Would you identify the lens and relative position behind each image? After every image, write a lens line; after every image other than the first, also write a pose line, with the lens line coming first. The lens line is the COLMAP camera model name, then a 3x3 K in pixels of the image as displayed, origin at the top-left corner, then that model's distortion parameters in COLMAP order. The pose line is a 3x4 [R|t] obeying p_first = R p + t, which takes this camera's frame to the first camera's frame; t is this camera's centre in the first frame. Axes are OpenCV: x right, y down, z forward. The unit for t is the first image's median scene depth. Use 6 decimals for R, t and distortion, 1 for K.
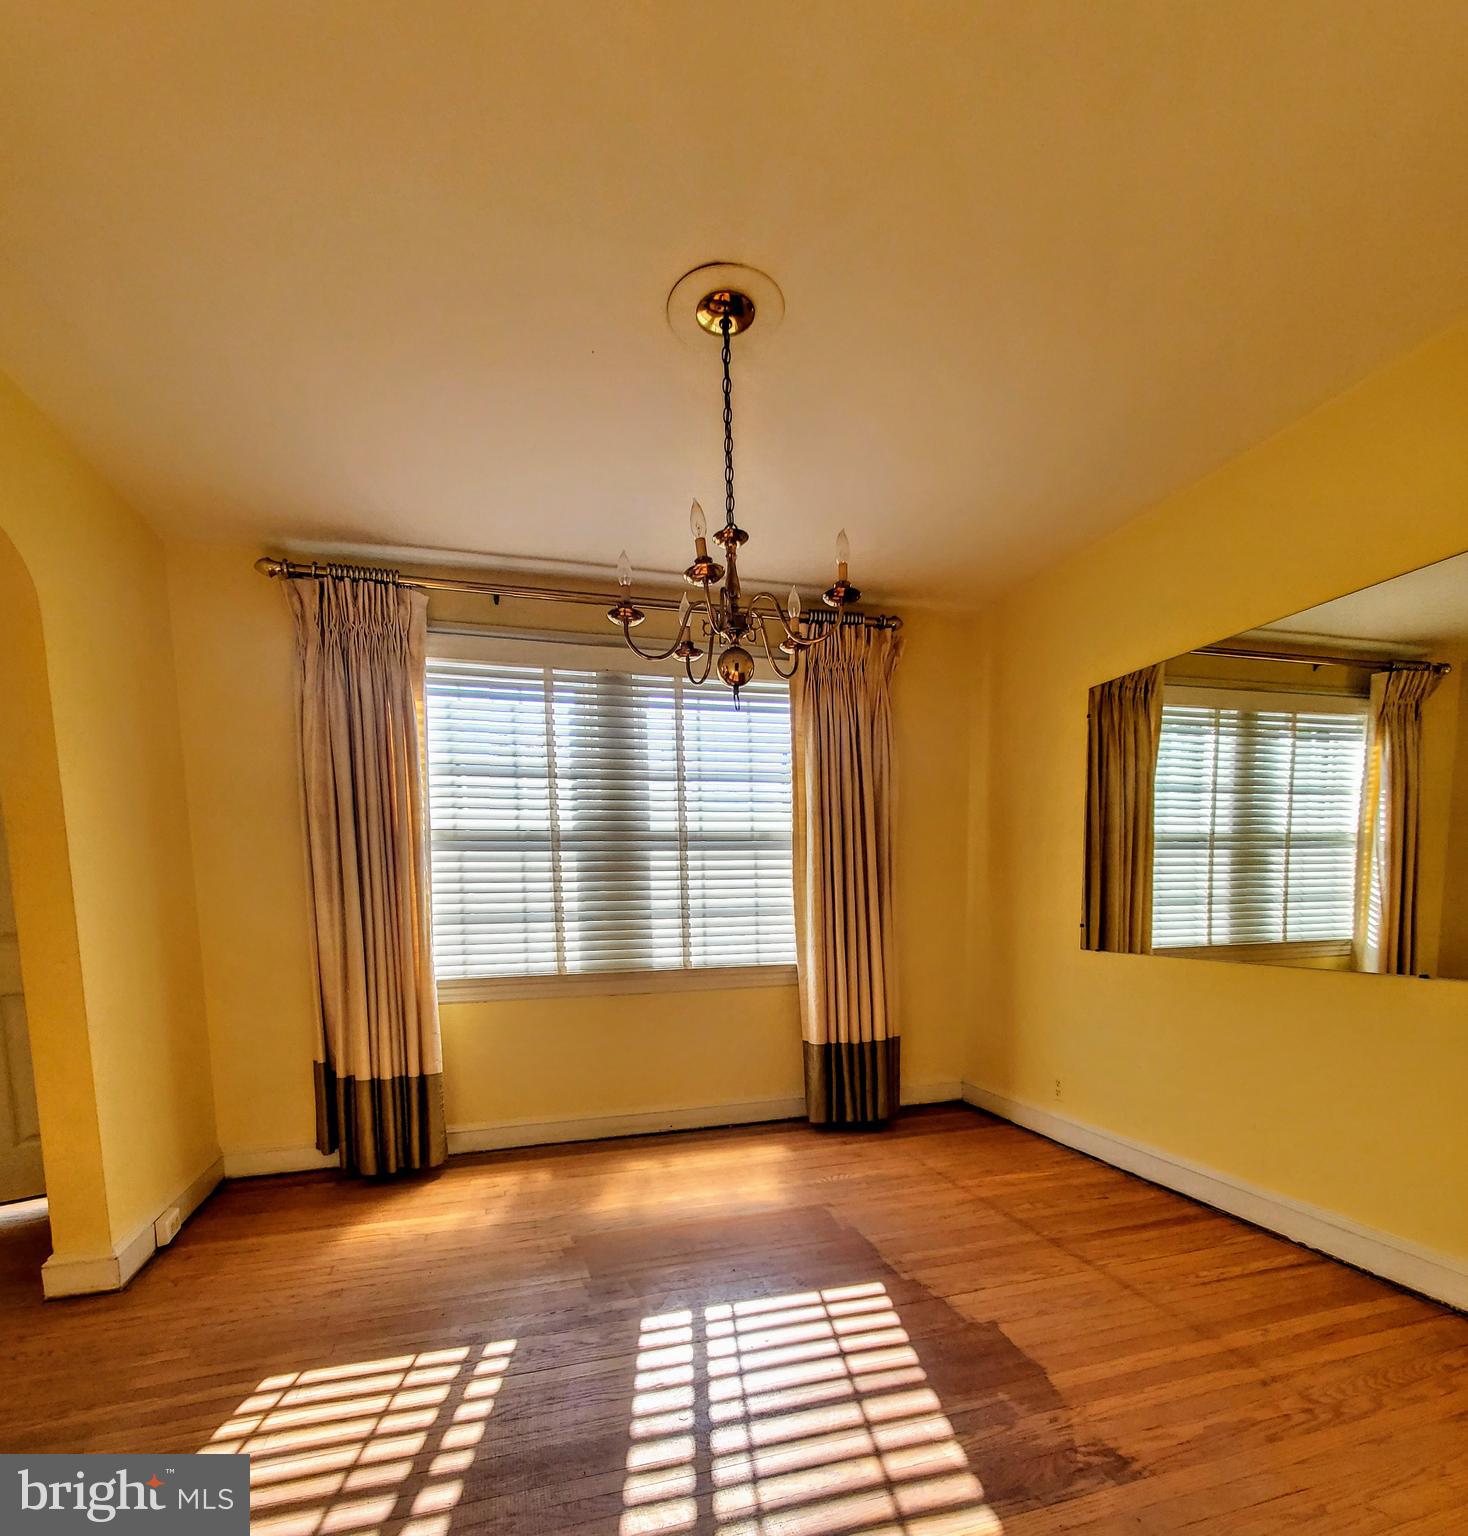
lens RADIAL K [[784.2, 0, 733.4], [0, 784.2, 965.7], [0, 0, 1]] dist [0.003804, 0.000028]
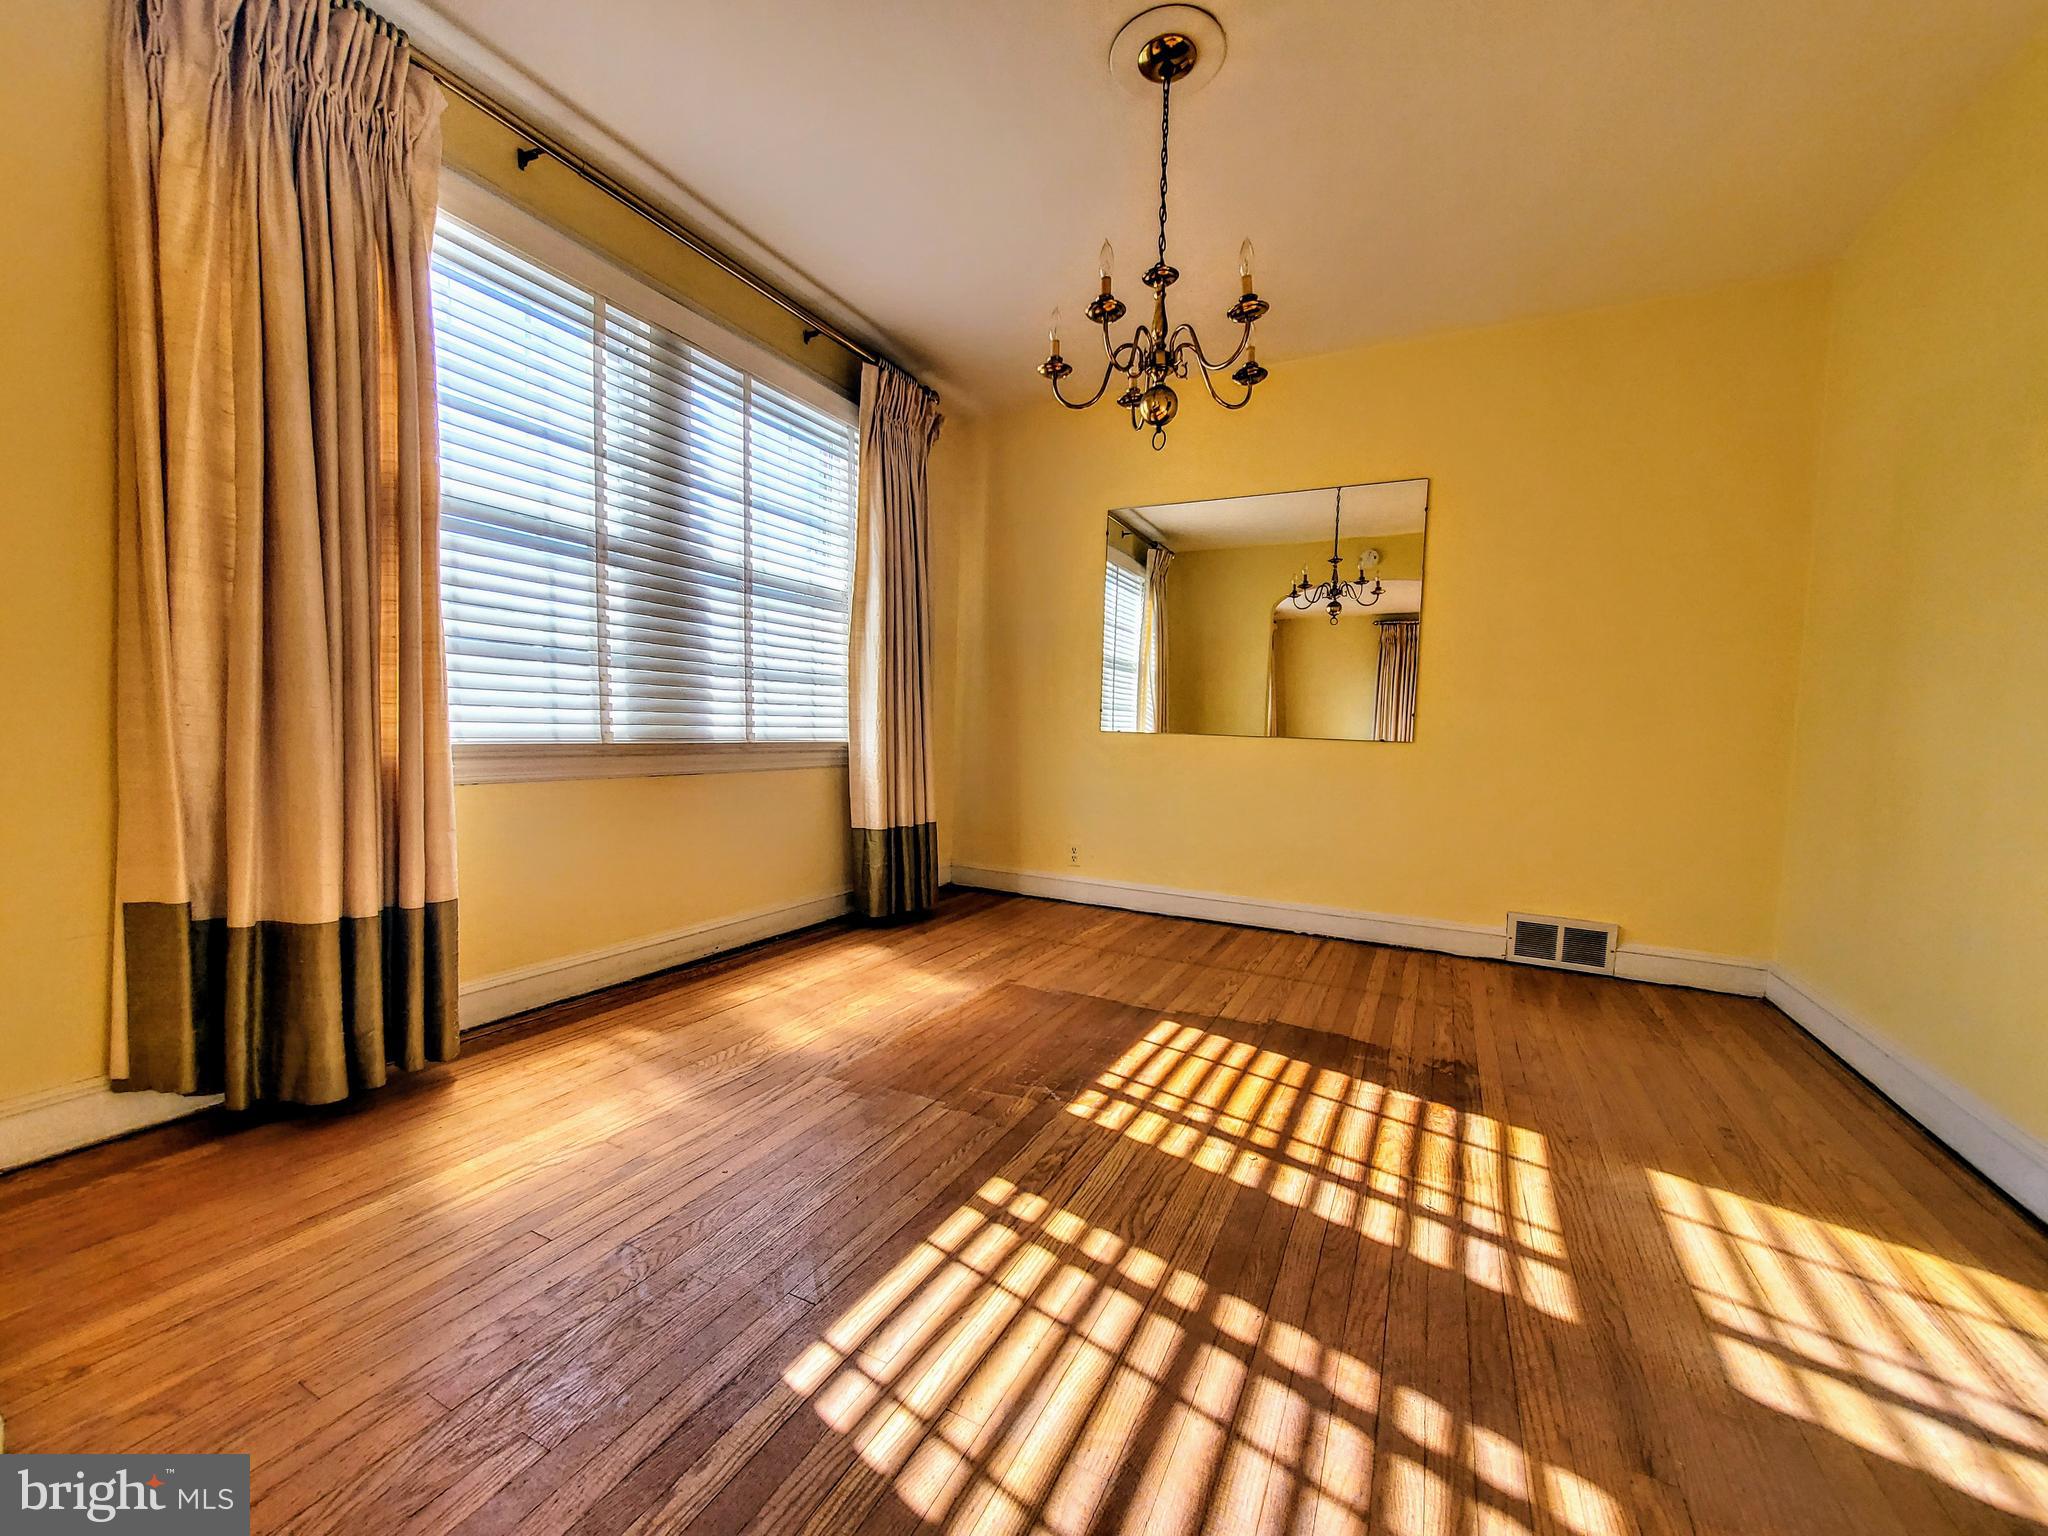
lens RADIAL K [[812.2, 0, 1024.0], [0, 812.2, 768.0], [0, 0, 1]] dist [0.009879, -0.000102]
pose [[0.685439, 0.004366, 0.728117, -0.488850], [0.015793, 0.999658, -0.020861, 0.053514], [-0.727959, 0.025798, 0.685136, 0.245083]]
